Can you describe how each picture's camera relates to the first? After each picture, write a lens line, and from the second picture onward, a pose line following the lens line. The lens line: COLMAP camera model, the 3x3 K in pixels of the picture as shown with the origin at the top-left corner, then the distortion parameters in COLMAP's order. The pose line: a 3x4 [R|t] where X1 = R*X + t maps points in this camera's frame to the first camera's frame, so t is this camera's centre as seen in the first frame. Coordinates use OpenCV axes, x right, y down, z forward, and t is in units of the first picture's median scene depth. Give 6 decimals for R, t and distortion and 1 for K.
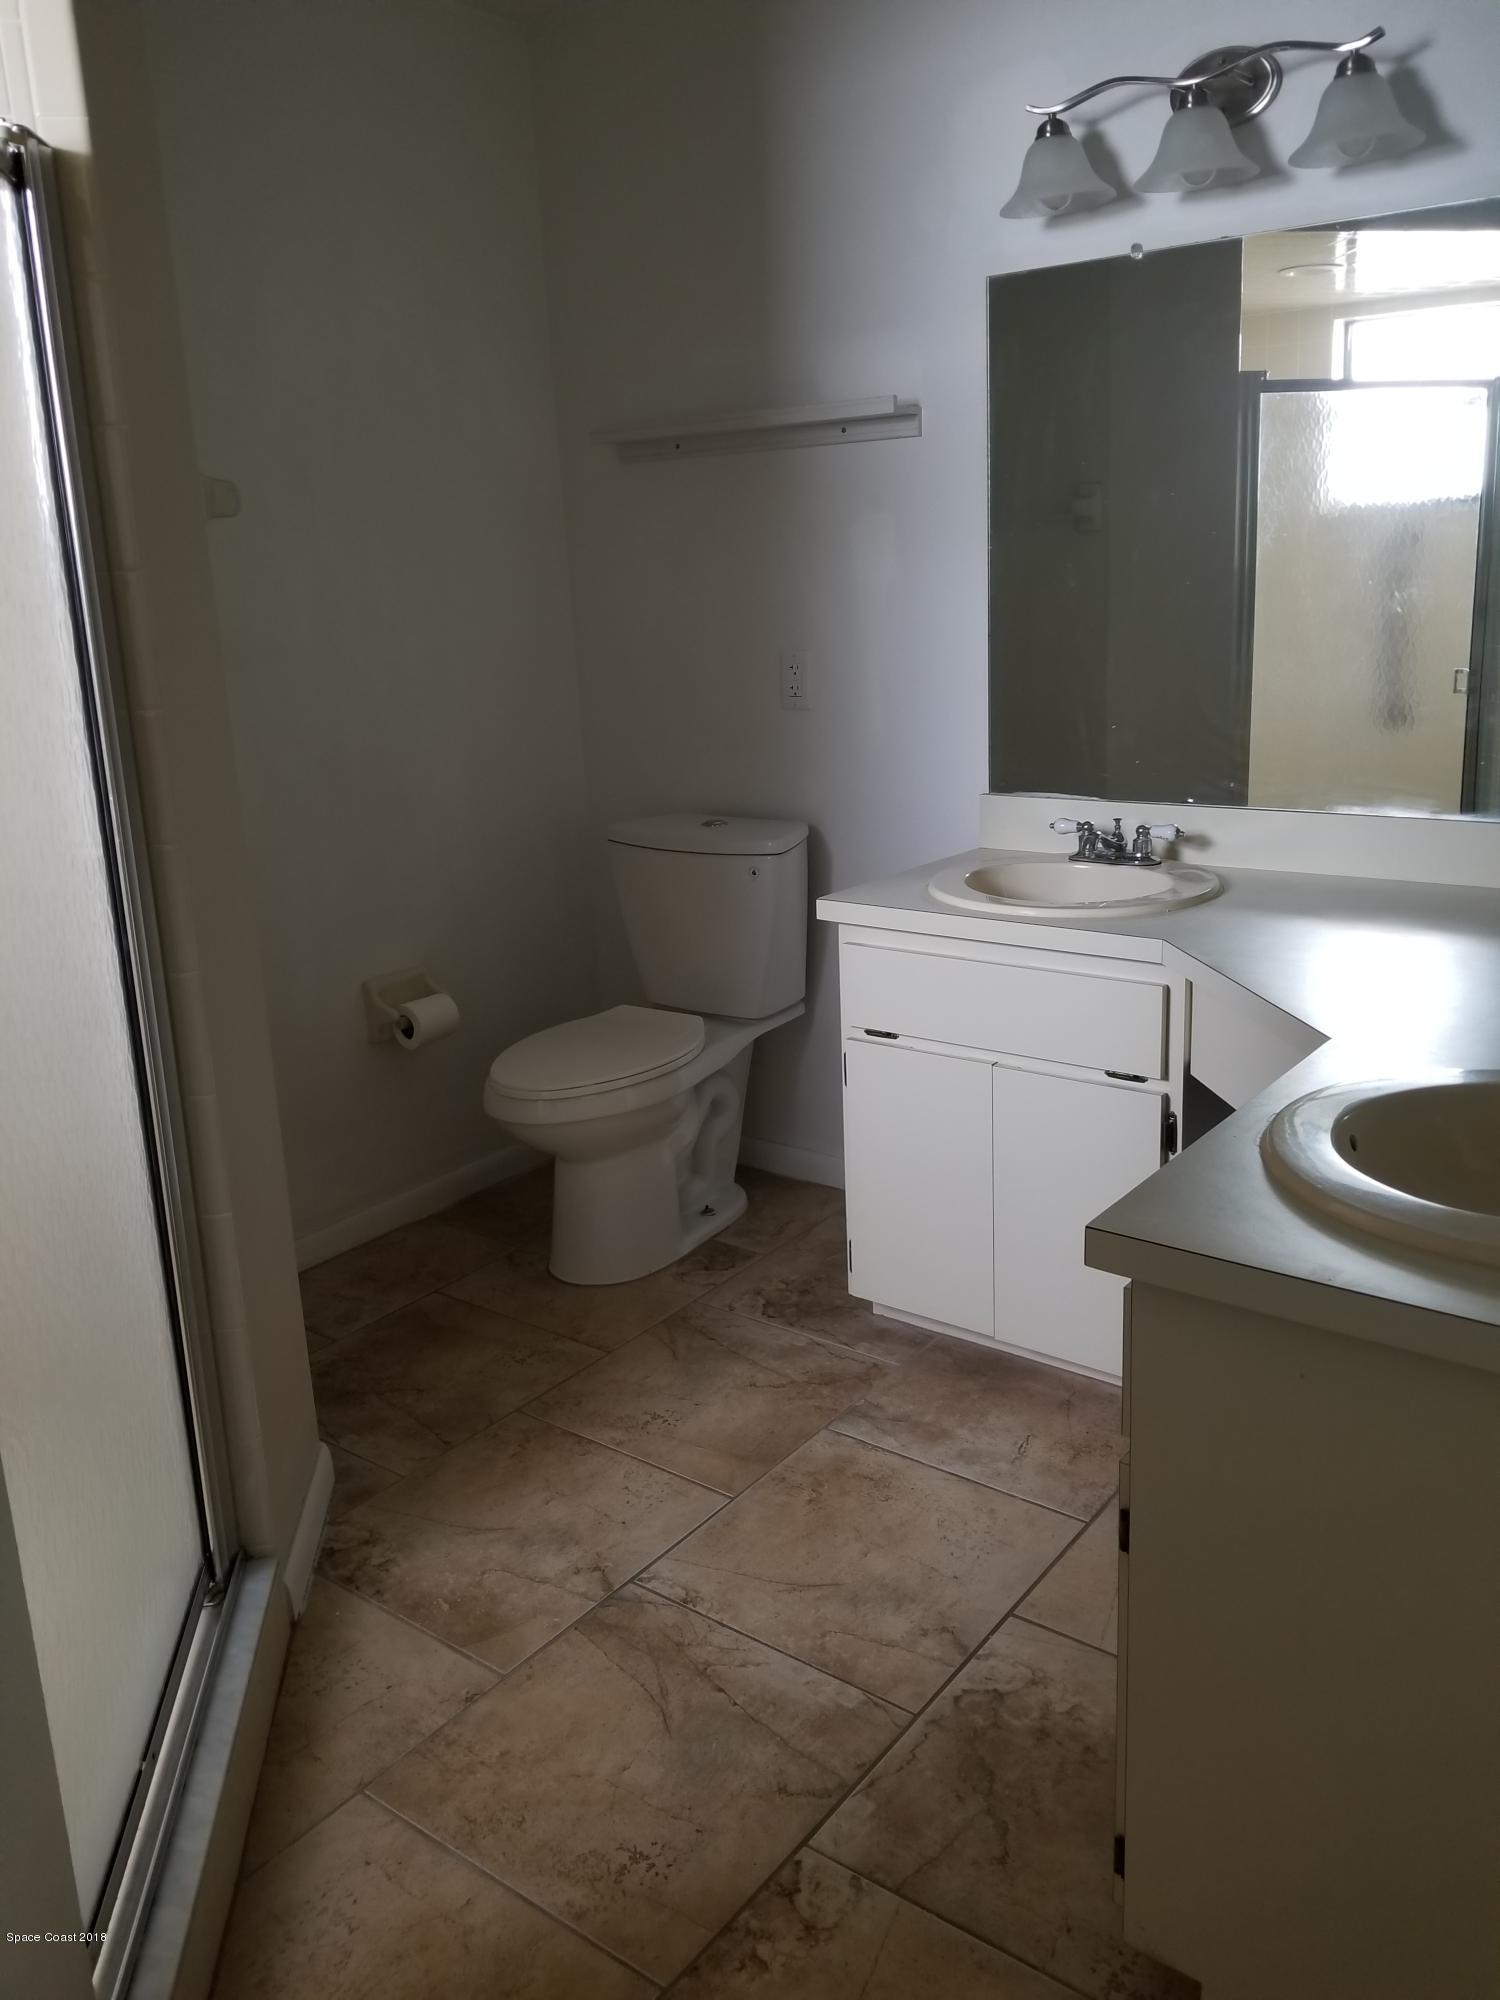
lens RADIAL K [[1575.0, 0, 772.8], [0, 1575.0, 958.7], [0, 0, 1]] dist [0.098406, -0.159188]
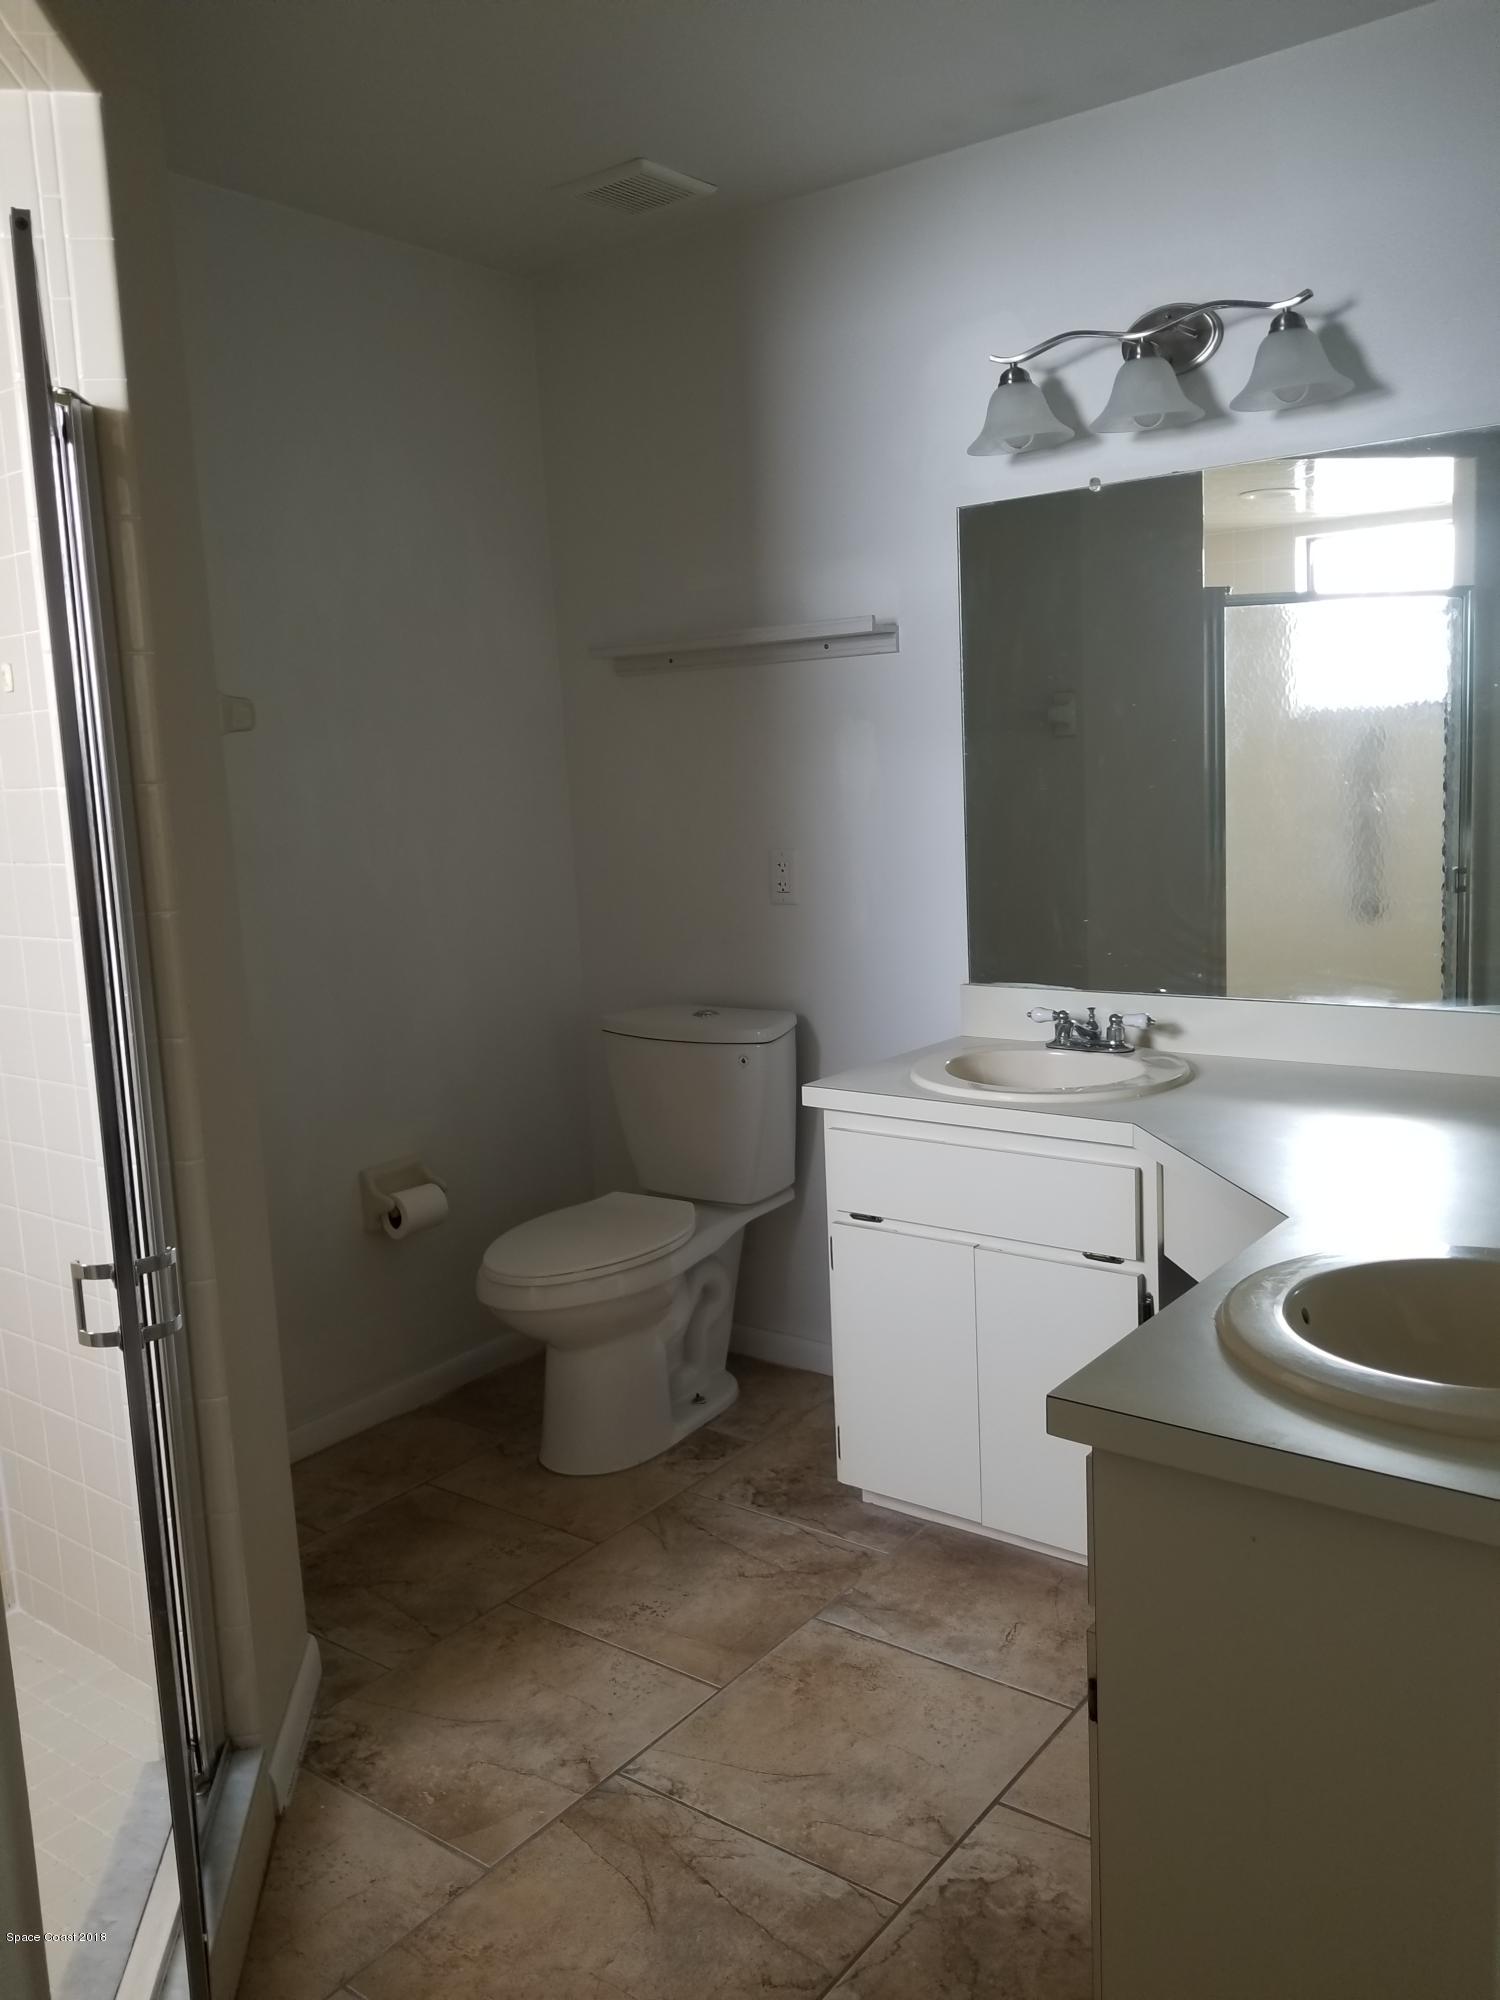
lens RADIAL K [[1573.4, 0, 778.7], [0, 1573.4, 988.6], [0, 0, 1]] dist [0.078745, -0.116342]
pose [[0.999975, -0.004832, 0.005128, 0.008828], [0.005327, 0.994830, -0.101411, 0.003761], [-0.004611, 0.101435, 0.994831, -0.039029]]
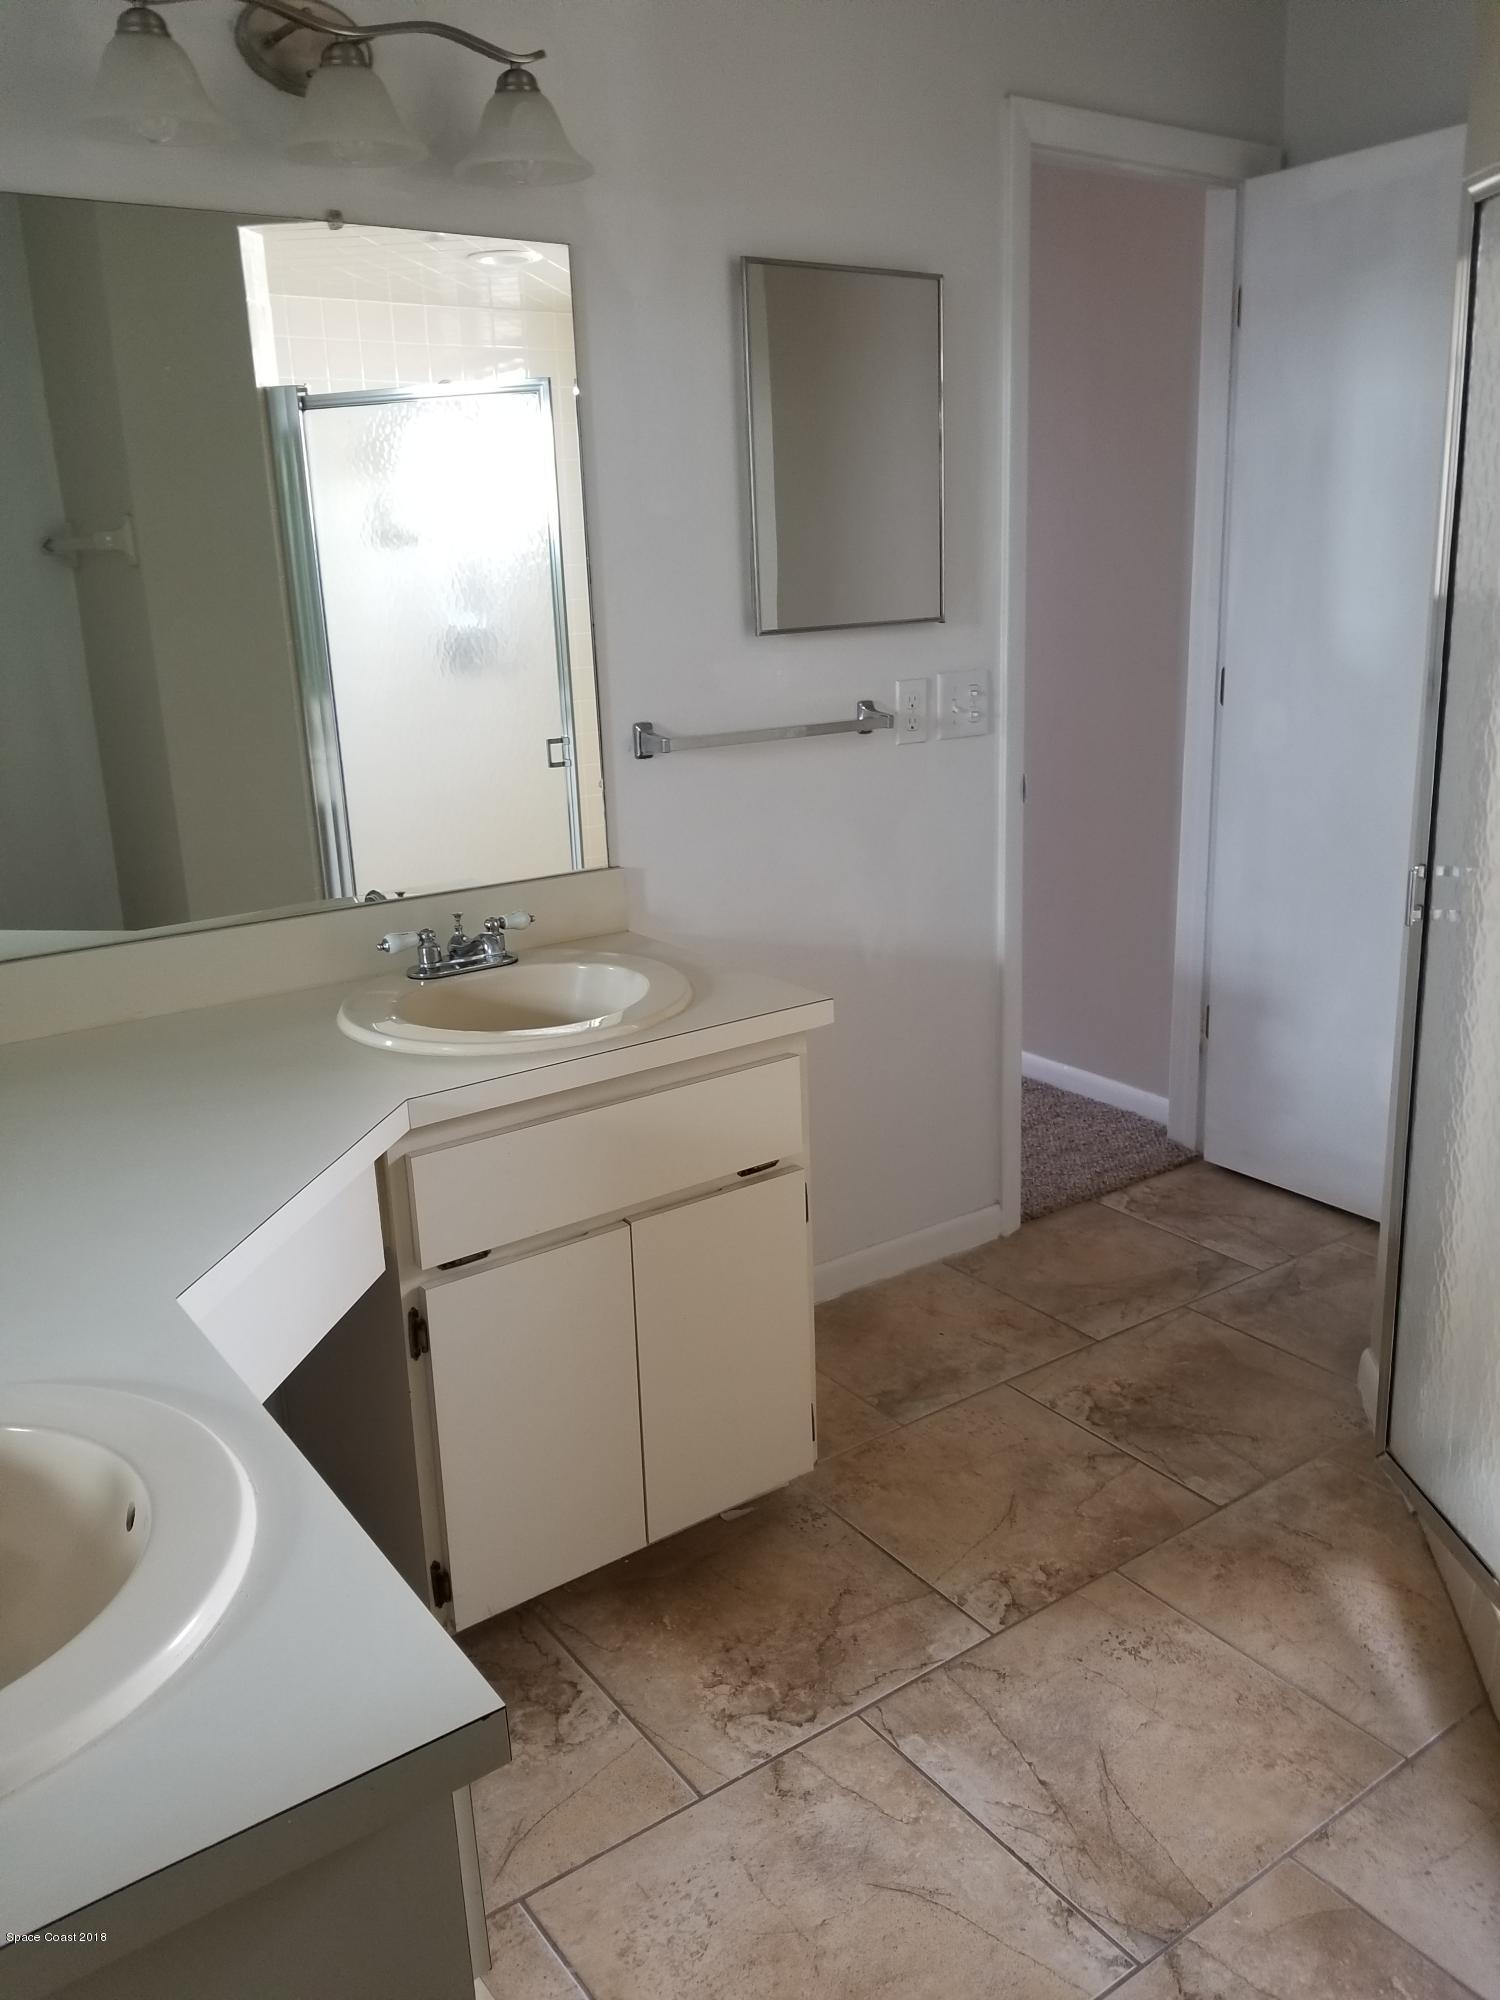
lens RADIAL K [[1578.3, 0, 774.3], [0, 1578.3, 949.6], [0, 0, 1]] dist [0.092161, -0.109679]
pose [[-0.952714, -0.010531, 0.303687, -0.137727], [0.133133, 0.883907, 0.448313, -0.355805], [-0.273152, 0.467545, -0.840708, 1.347633]]
